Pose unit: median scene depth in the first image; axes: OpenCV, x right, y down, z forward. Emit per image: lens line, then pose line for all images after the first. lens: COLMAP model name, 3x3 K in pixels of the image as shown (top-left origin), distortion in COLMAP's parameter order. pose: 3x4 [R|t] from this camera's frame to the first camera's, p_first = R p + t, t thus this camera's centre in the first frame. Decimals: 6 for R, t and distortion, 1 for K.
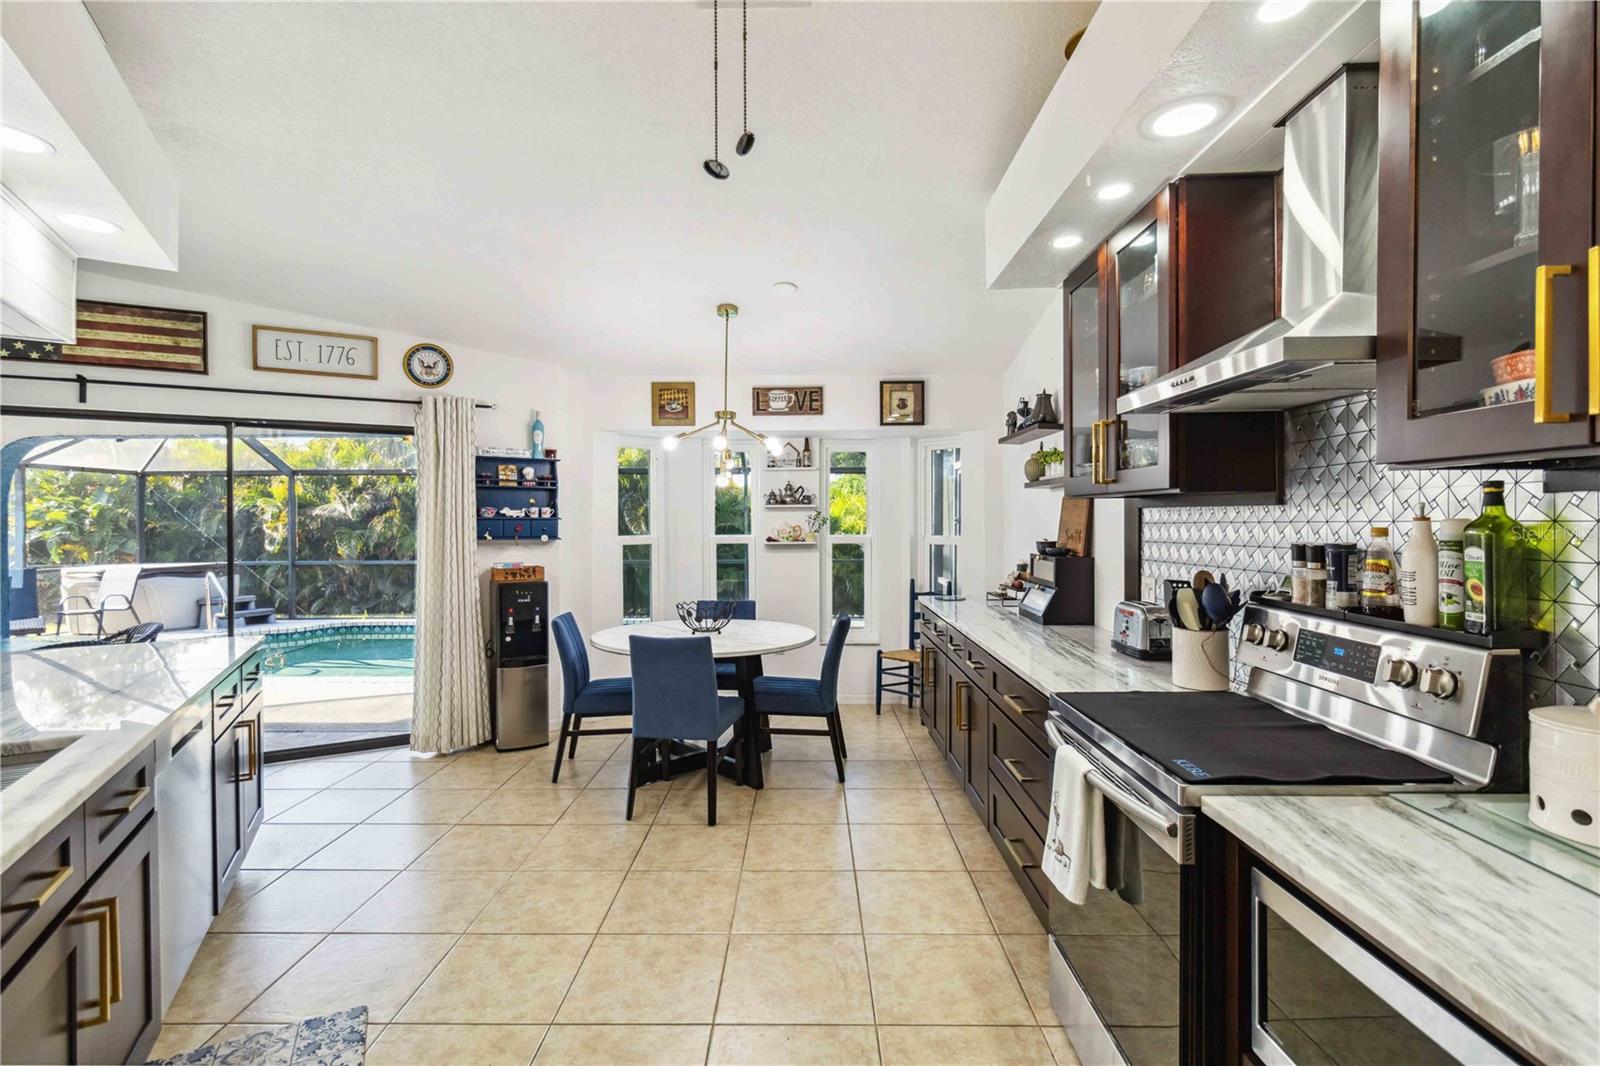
lens RADIAL K [[745.1, 0, 800.9], [0, 745.1, 534.8], [0, 0, 1]] dist [0.003932, 0.000797]
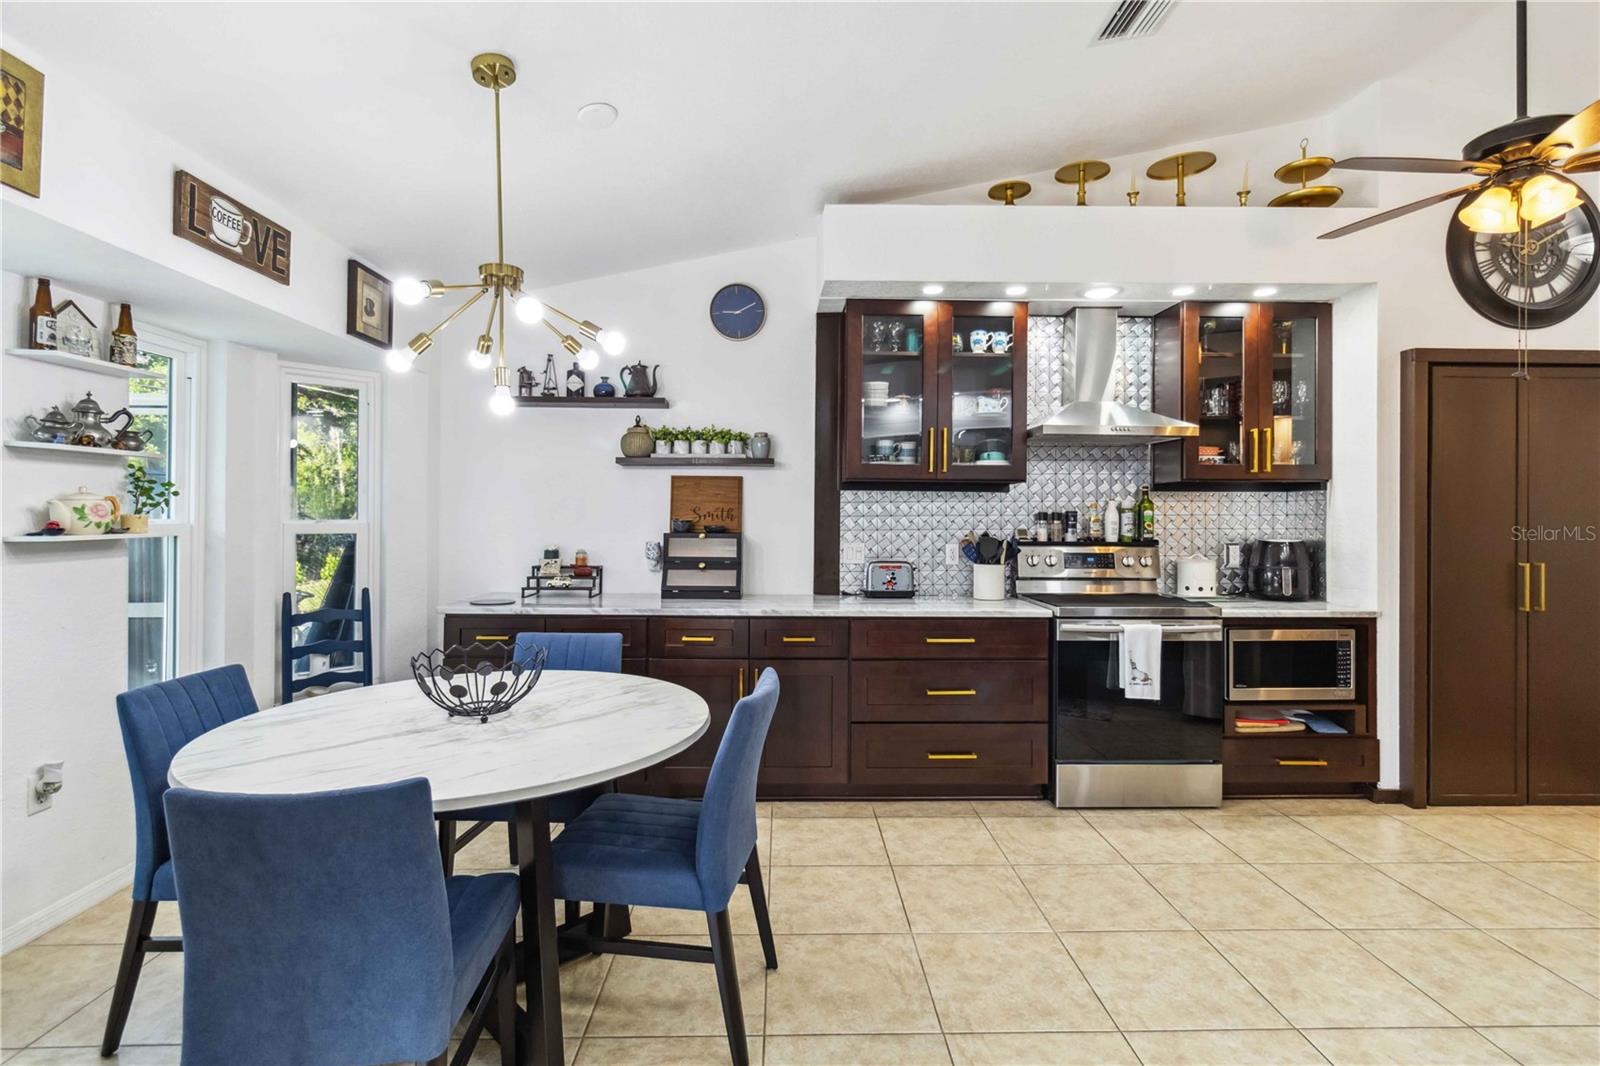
lens RADIAL K [[745.1, 0, 804.3], [0, 745.1, 511.5], [0, 0, 1]] dist [0.003932, 0.000797]
pose [[-0.036818, 0.010509, 0.999267, -0.639422], [0.016678, 0.999812, -0.009900, 0.010253], [-0.999183, 0.016301, -0.036986, 0.841954]]
